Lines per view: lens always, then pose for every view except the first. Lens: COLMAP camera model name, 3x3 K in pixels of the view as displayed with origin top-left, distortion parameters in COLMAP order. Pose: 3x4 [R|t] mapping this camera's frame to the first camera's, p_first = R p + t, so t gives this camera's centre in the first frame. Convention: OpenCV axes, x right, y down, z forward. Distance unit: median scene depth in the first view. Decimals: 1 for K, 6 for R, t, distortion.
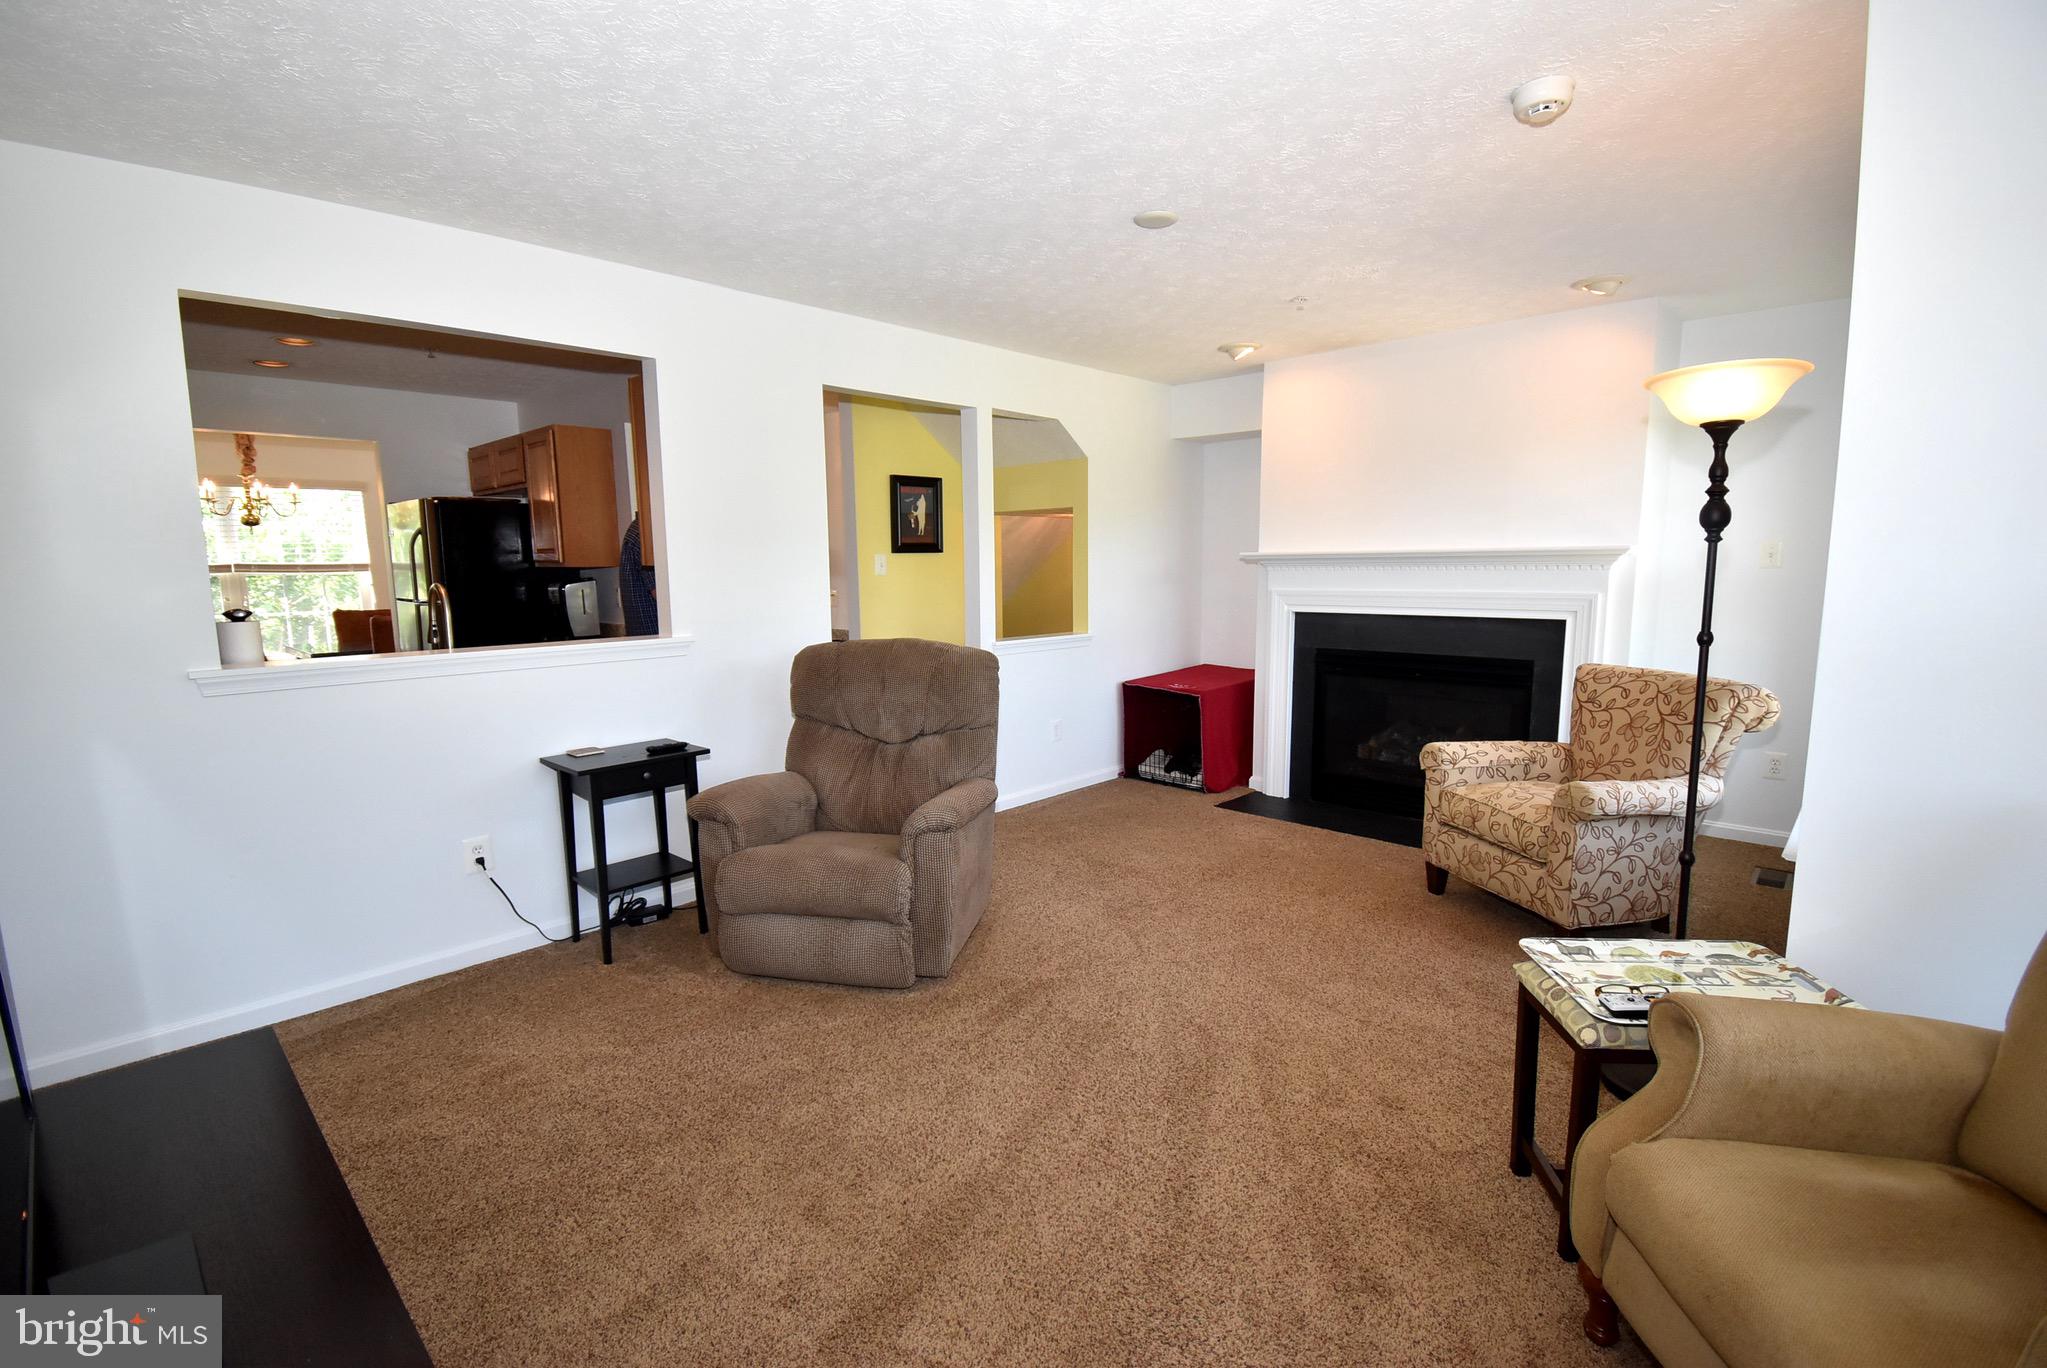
lens RADIAL K [[914.3, 0, 1022.8], [0, 914.3, 678.2], [0, 0, 1]] dist [0.000645, -0.013044]
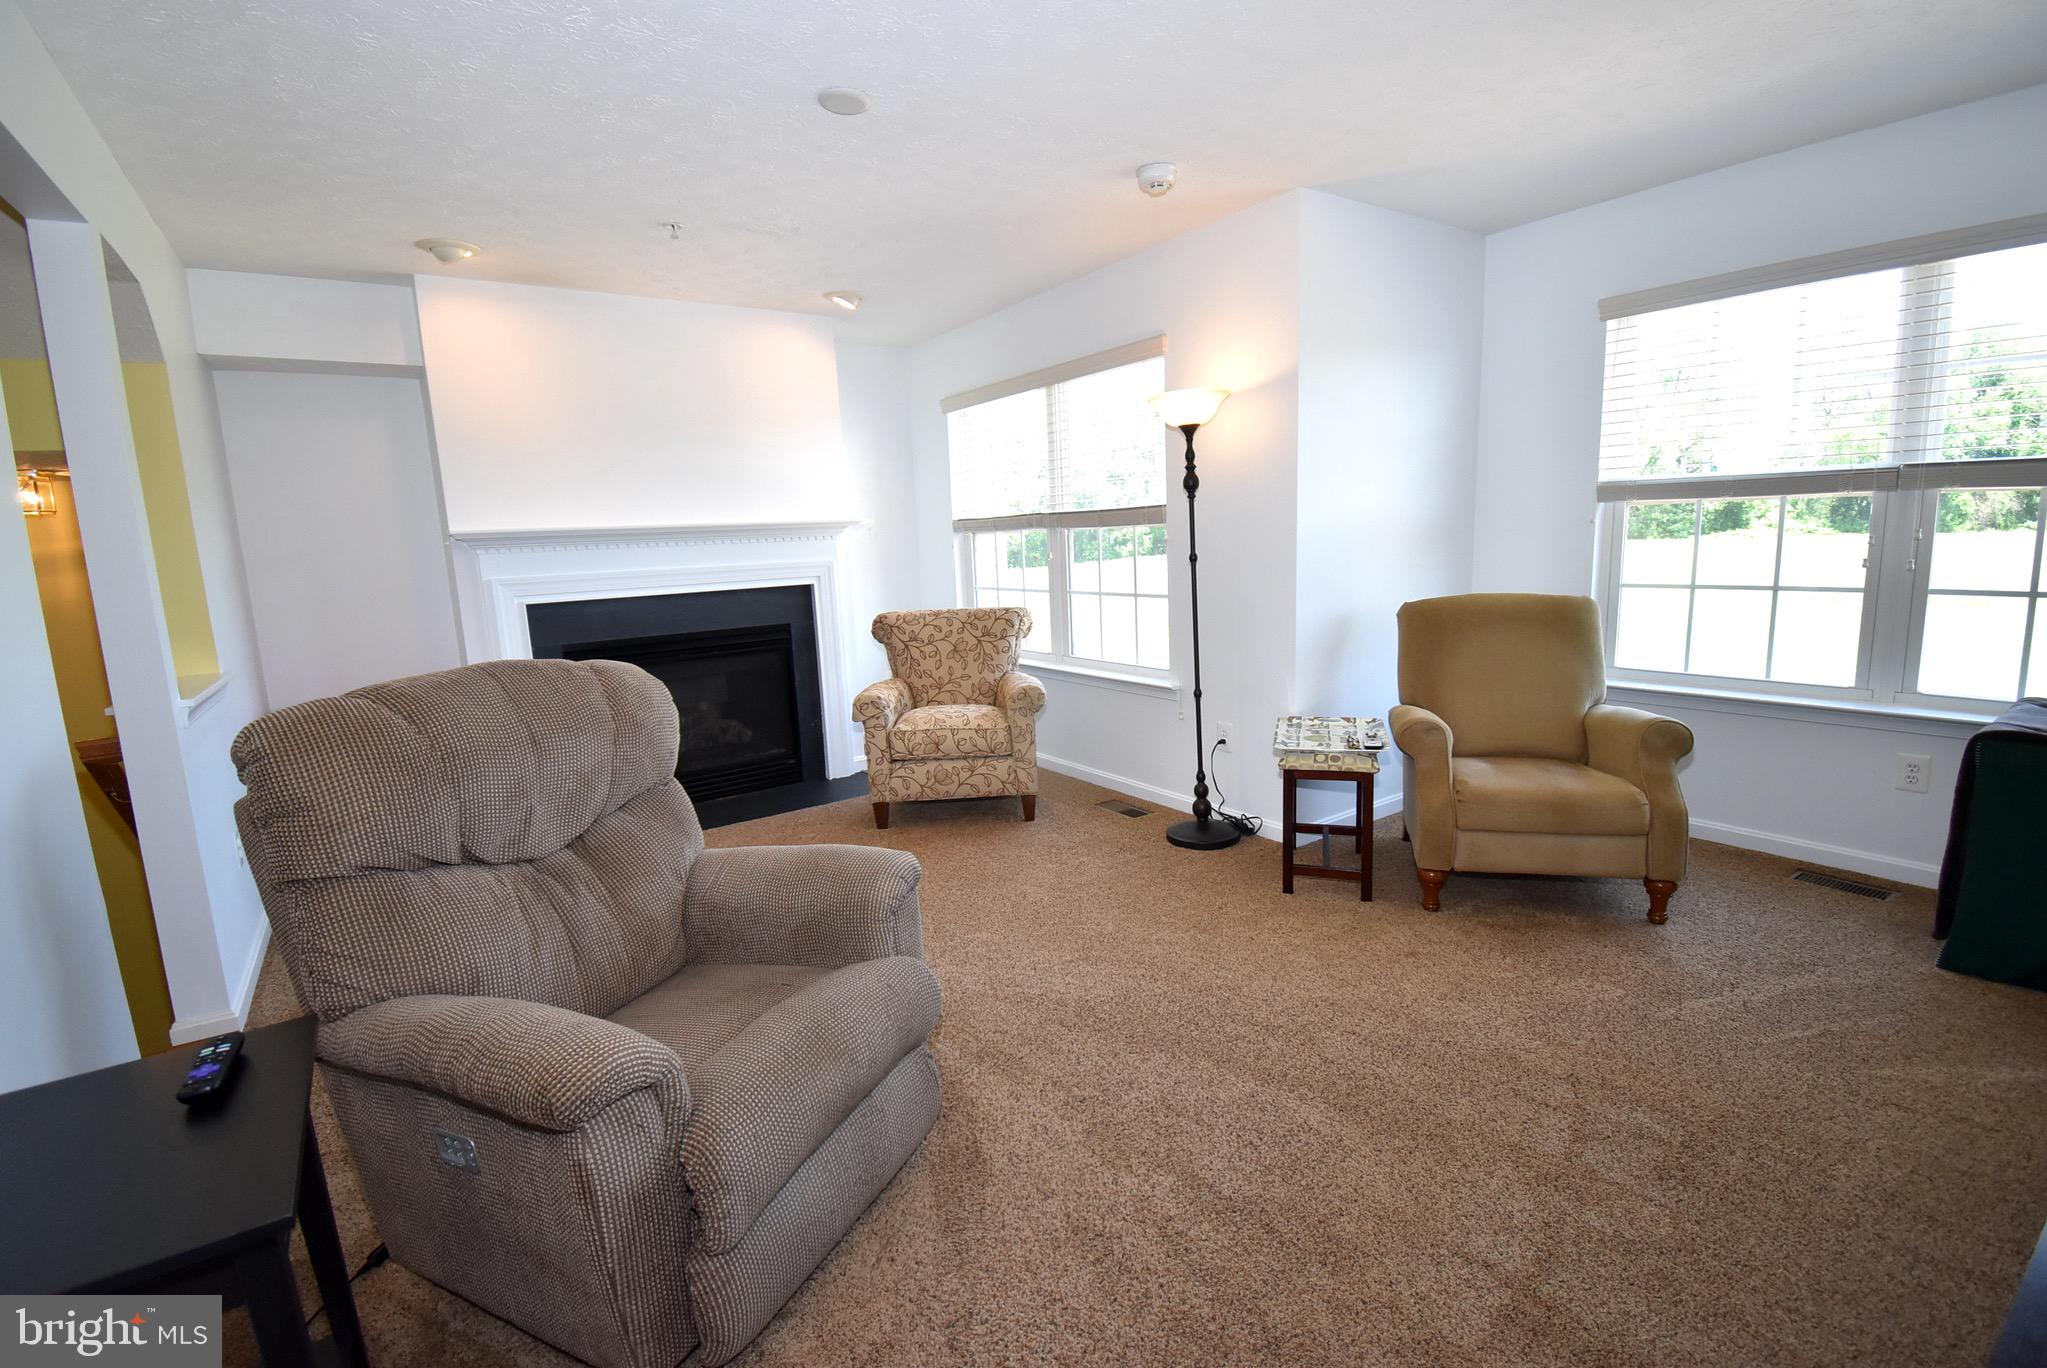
lens RADIAL K [[914.3, 0, 1021.8], [0, 914.3, 680.4], [0, 0, 1]] dist [0.000645, -0.013044]
pose [[0.195283, -0.150676, 0.969103, -0.504474], [0.164202, 0.979203, 0.119158, -0.039726], [-0.966903, 0.135859, 0.215963, 0.520243]]
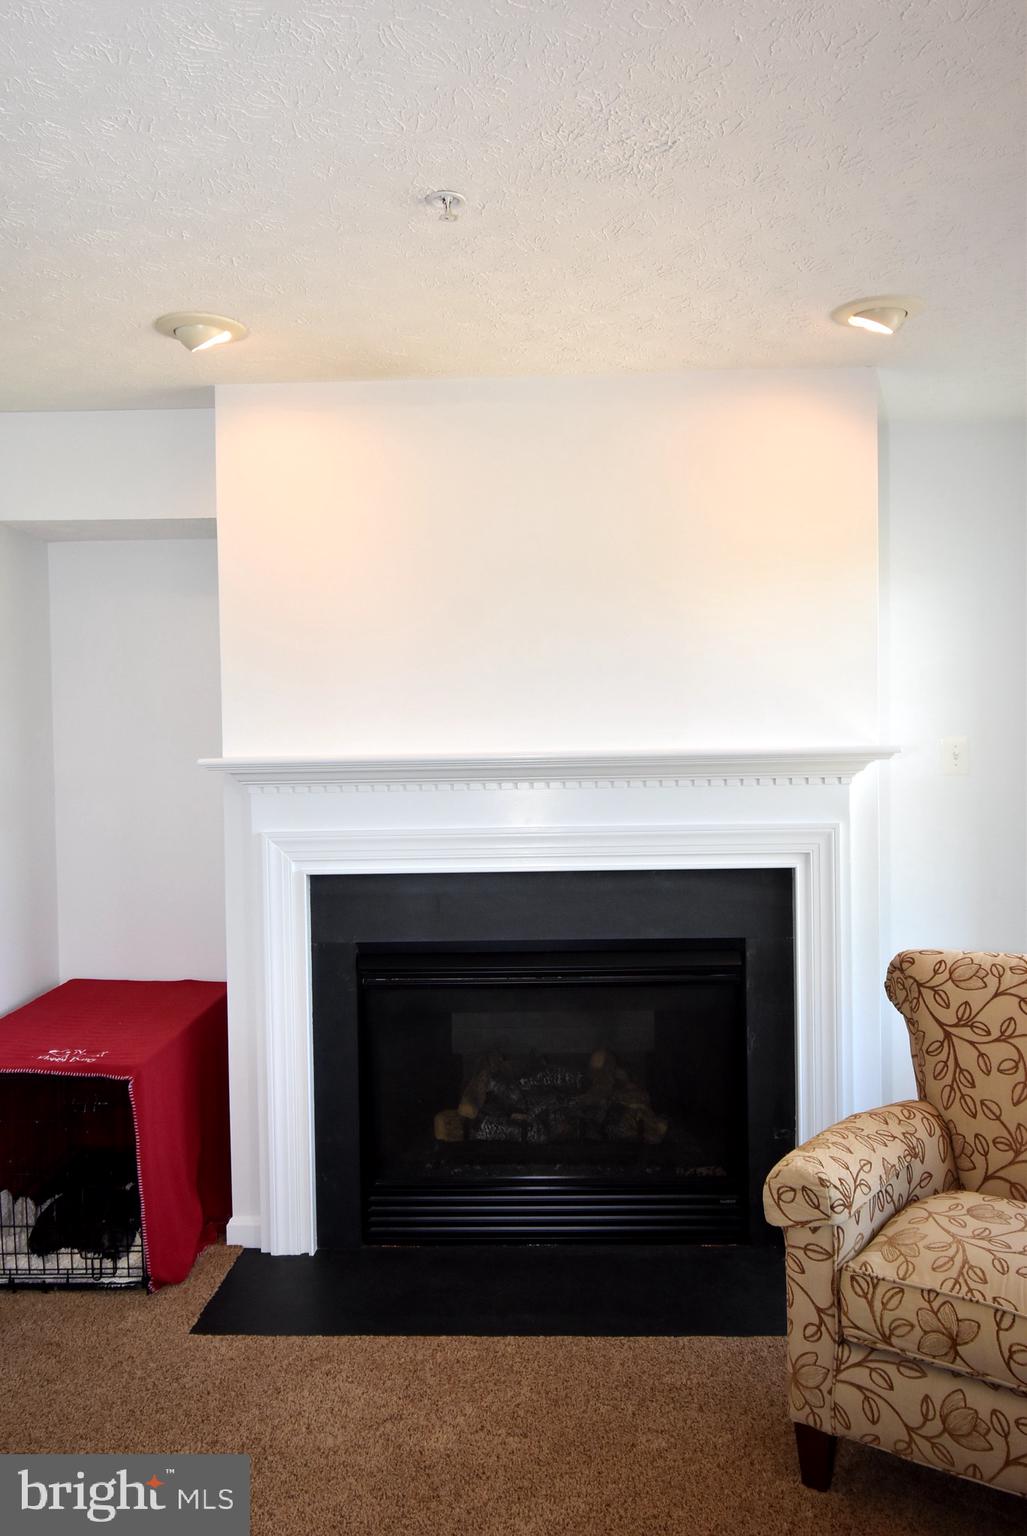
lens RADIAL K [[1128.5, 0, 521.4], [0, 1128.5, 772.8], [0, 0, 1]] dist [-0.000923, -0.015354]
pose [[0.747403, -0.018320, 0.664119, -0.034472], [0.091567, 0.992921, -0.075659, -0.088244], [-0.658031, 0.117359, 0.743789, 0.567476]]
